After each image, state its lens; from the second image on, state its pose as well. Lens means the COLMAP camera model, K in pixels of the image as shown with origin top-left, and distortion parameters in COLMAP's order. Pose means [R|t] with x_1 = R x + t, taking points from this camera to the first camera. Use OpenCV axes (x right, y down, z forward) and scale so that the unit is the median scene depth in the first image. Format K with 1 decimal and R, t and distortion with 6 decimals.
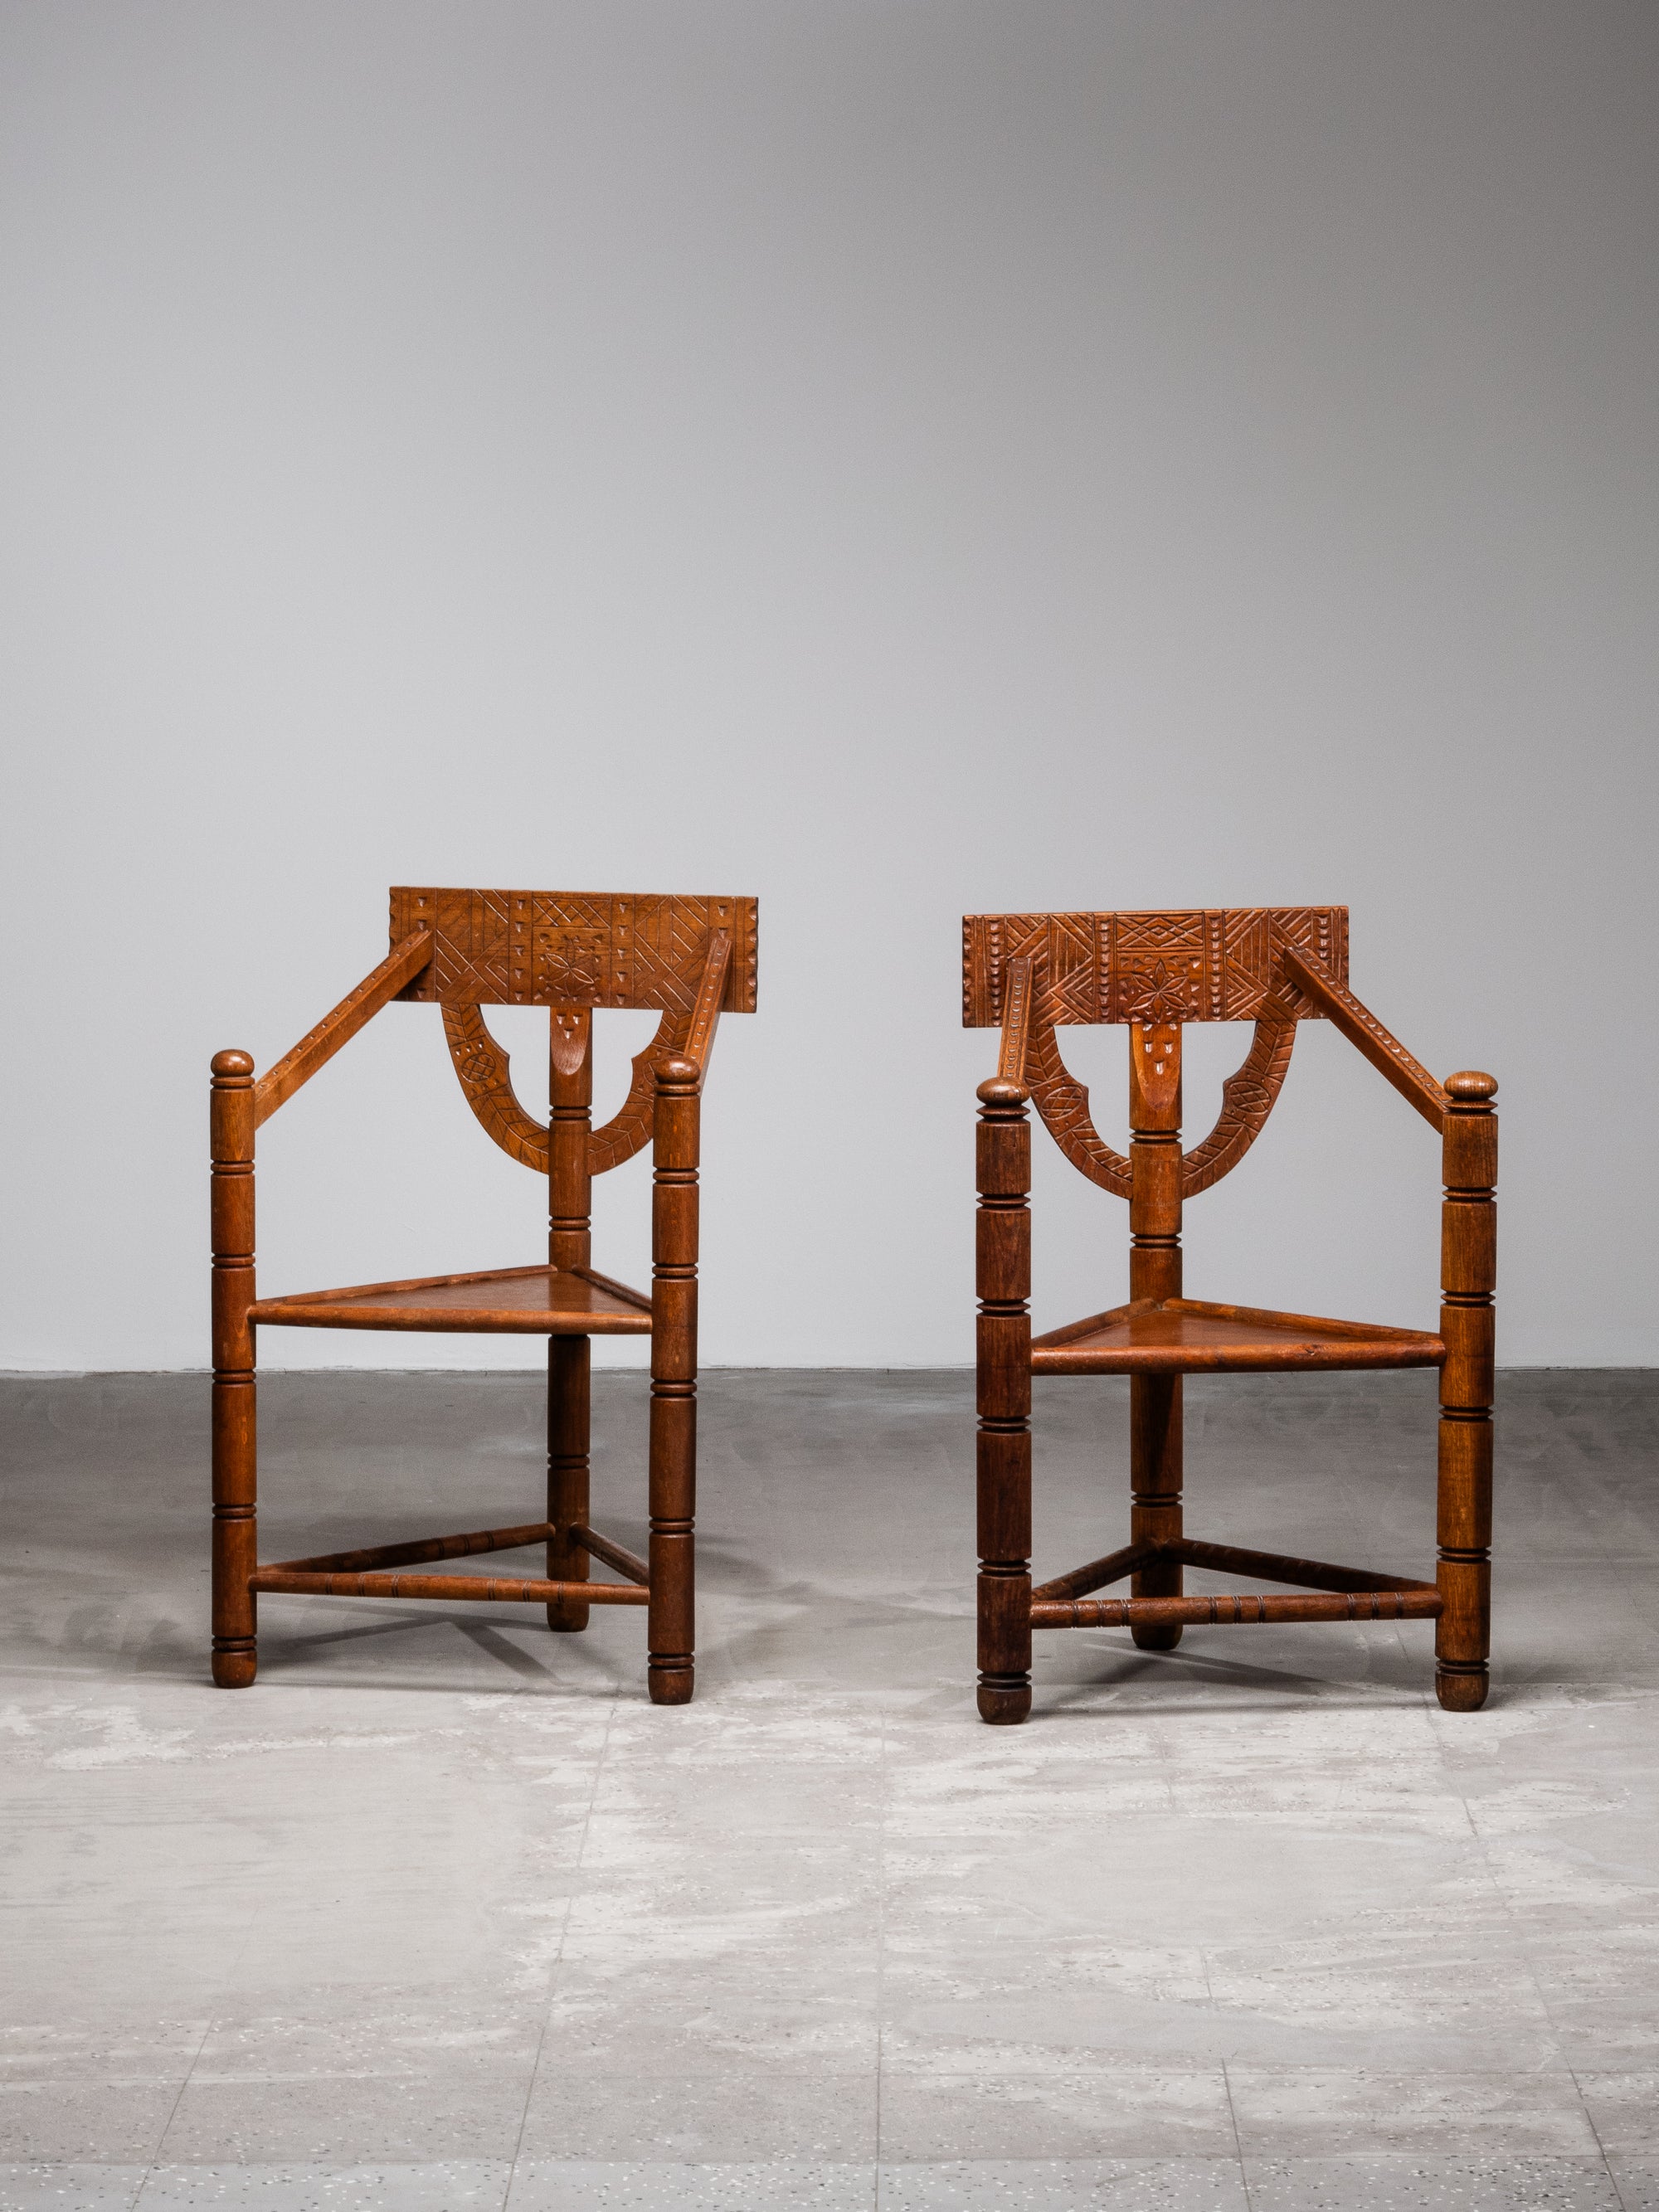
lens RADIAL K [[7412.9, 0, 833.1], [0, 7412.9, 1092.8], [0, 0, 1]] dist [0.113892, 0.000000]
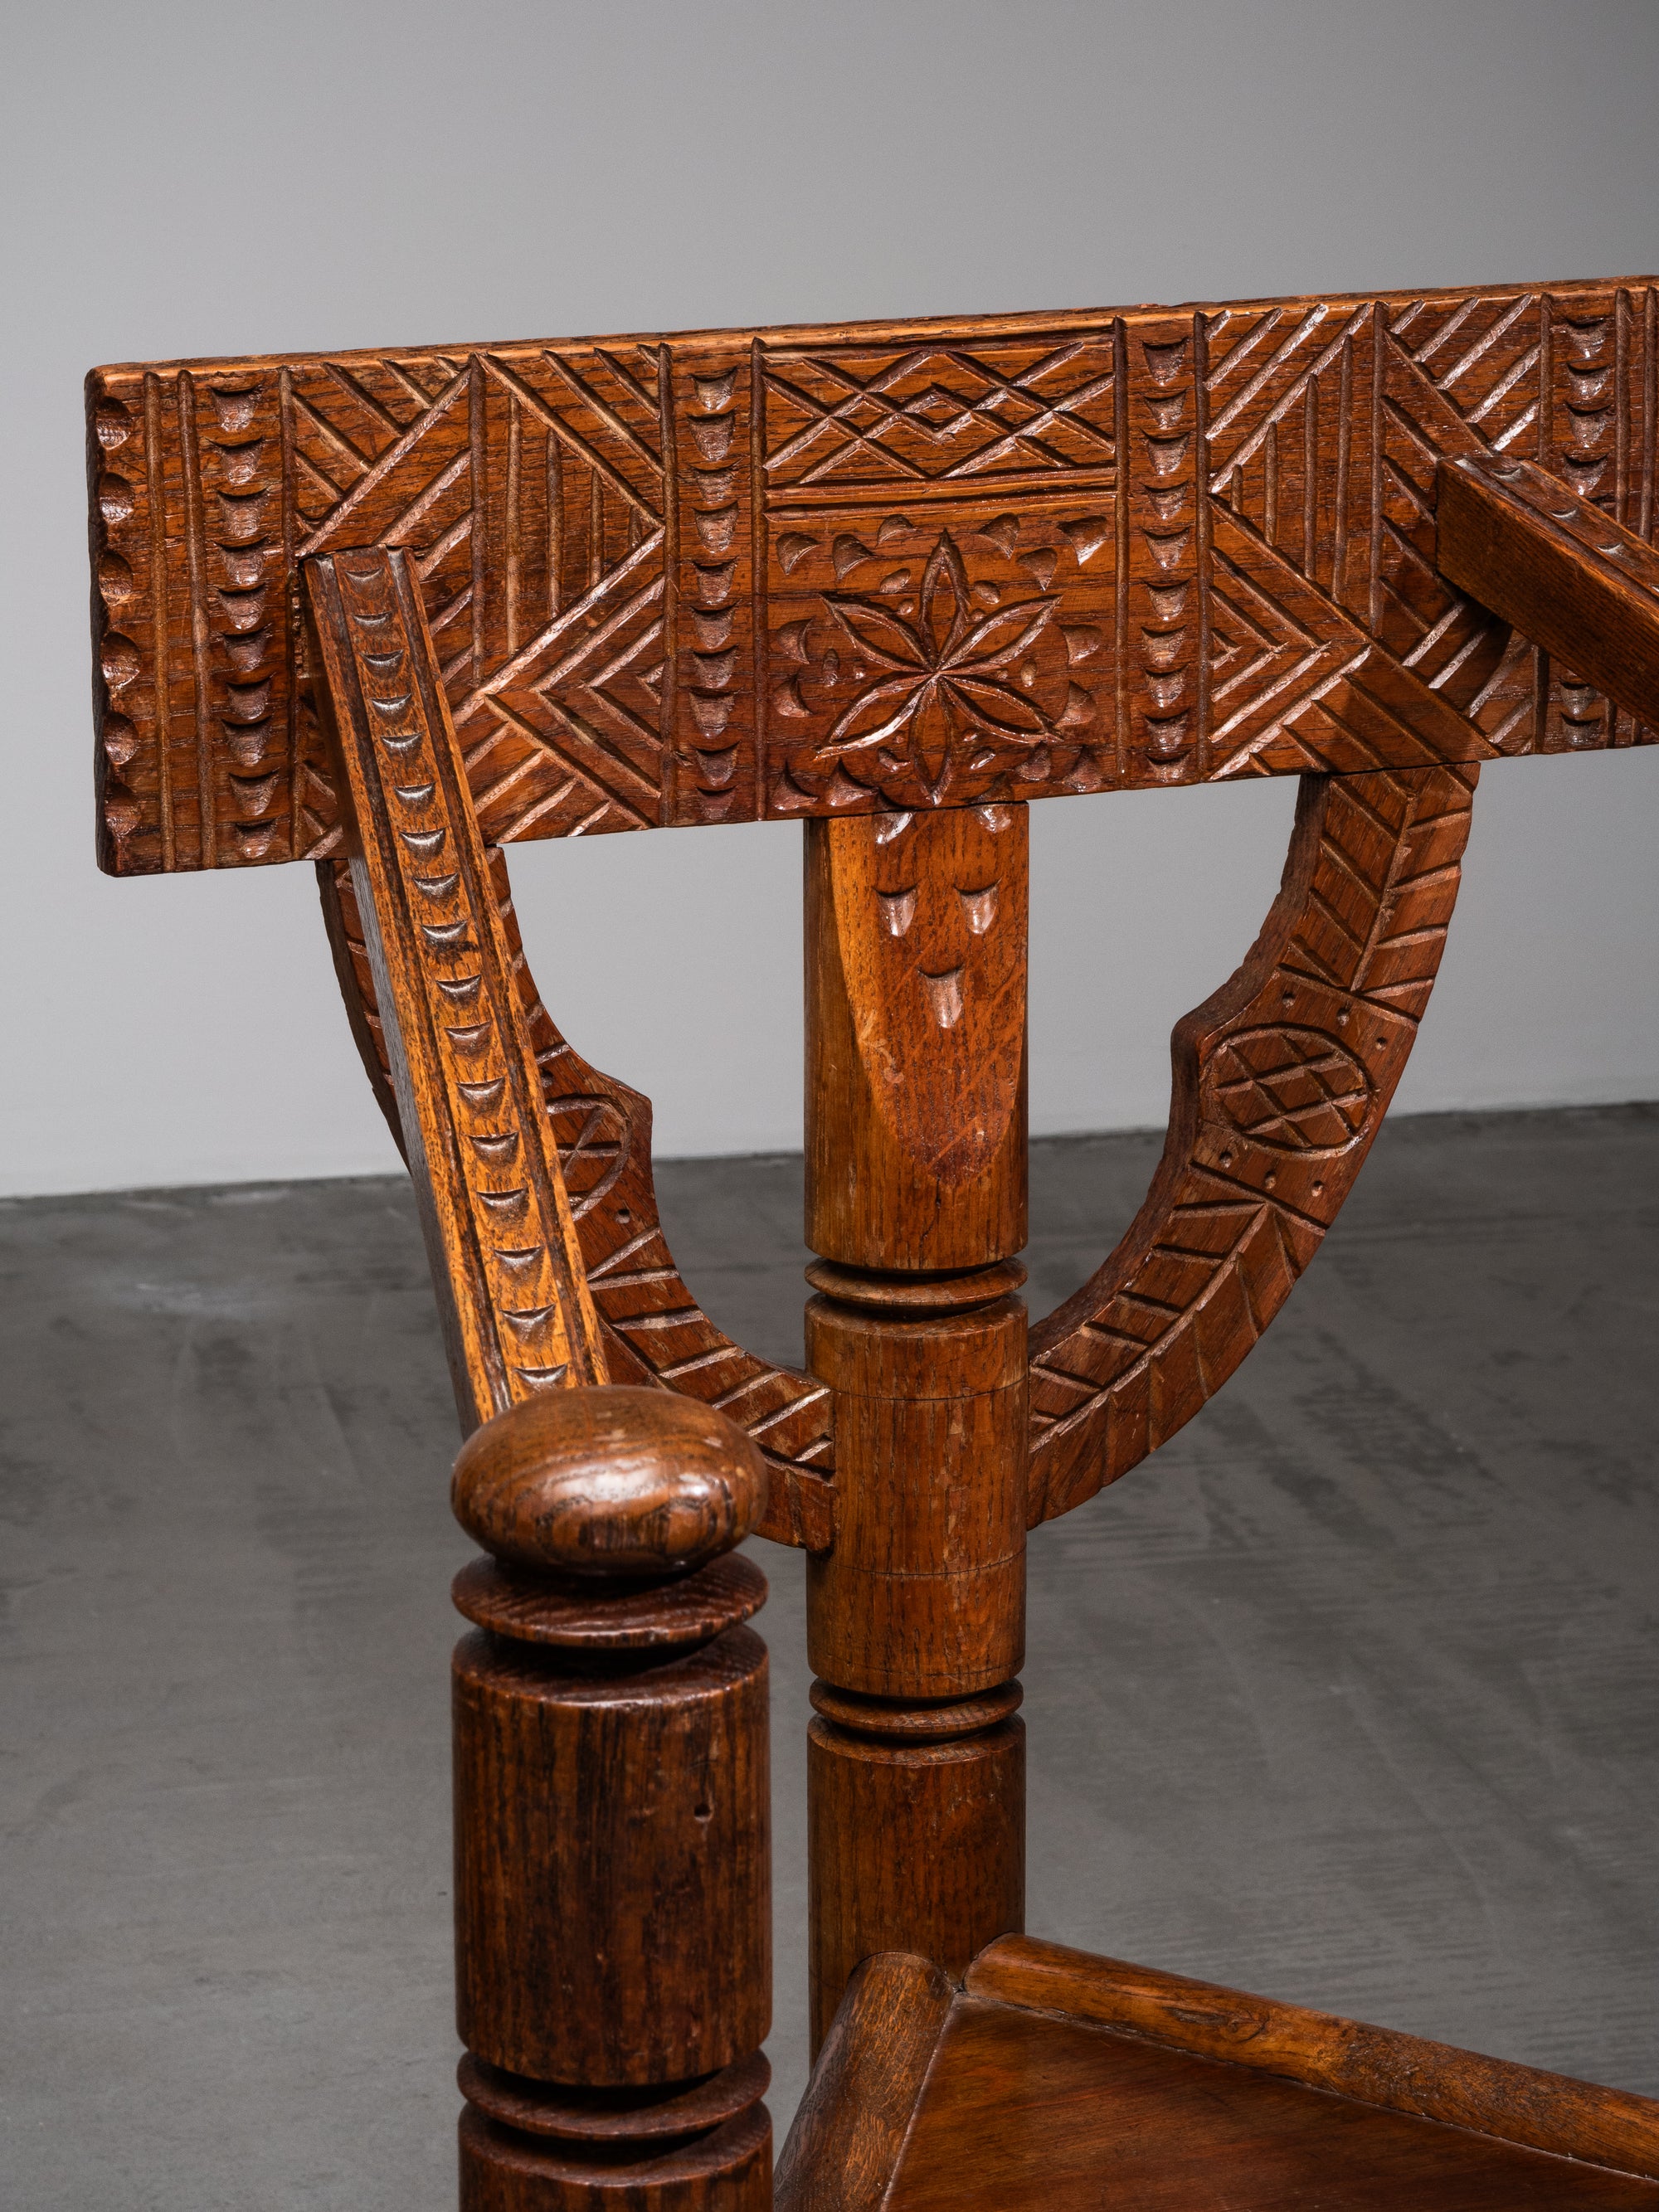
lens RADIAL K [[6126.8, 0, 833.3], [0, 6126.8, 997.8], [0, 0, 1]] dist [0.051564, 0.000000]
pose [[0.970256, -0.050372, 0.236783, -0.004954], [0.021048, 0.991962, 0.124776, -0.027550], [-0.241165, -0.116080, 0.963517, 0.817711]]
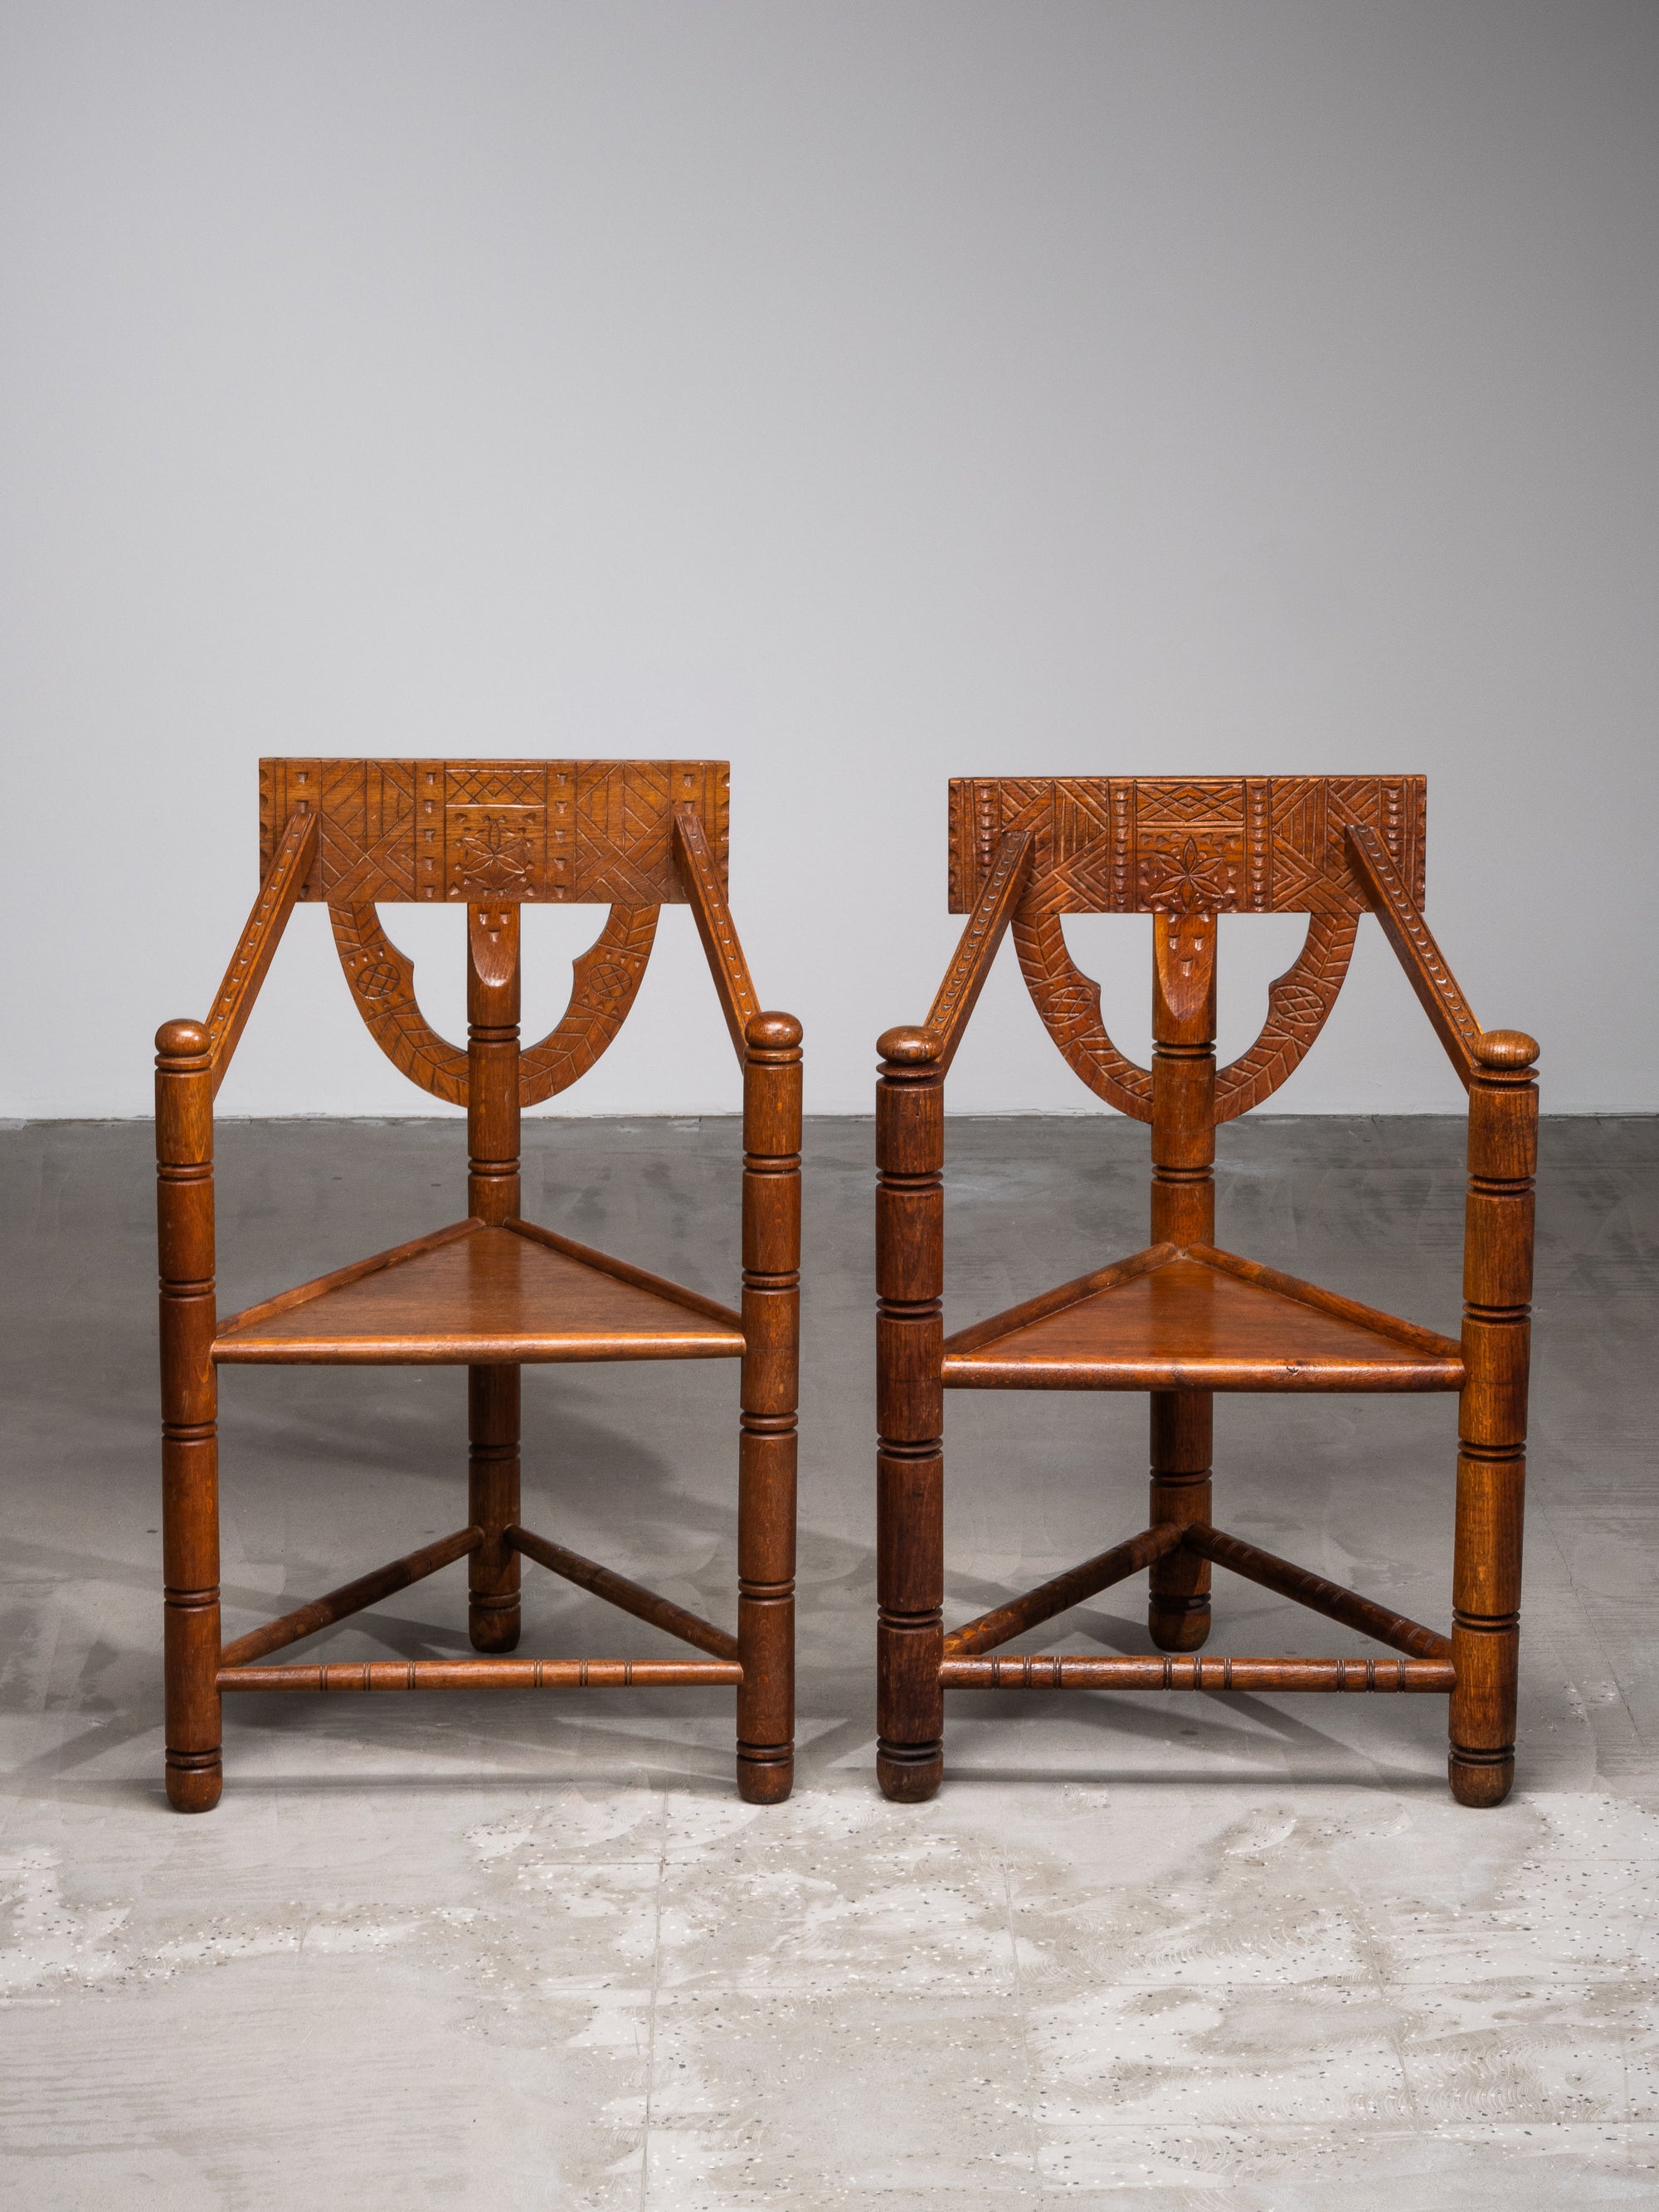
lens RADIAL K [[6234.8, 0, 835.4], [0, 6234.8, 1109.7], [0, 0, 1]] dist [0.004644, 0.000000]
pose [[0.985440, 0.039804, -0.165297, 0.120686], [-0.018567, 0.991590, 0.128083, -0.075634], [0.169005, -0.123149, 0.977891, 0.318023]]
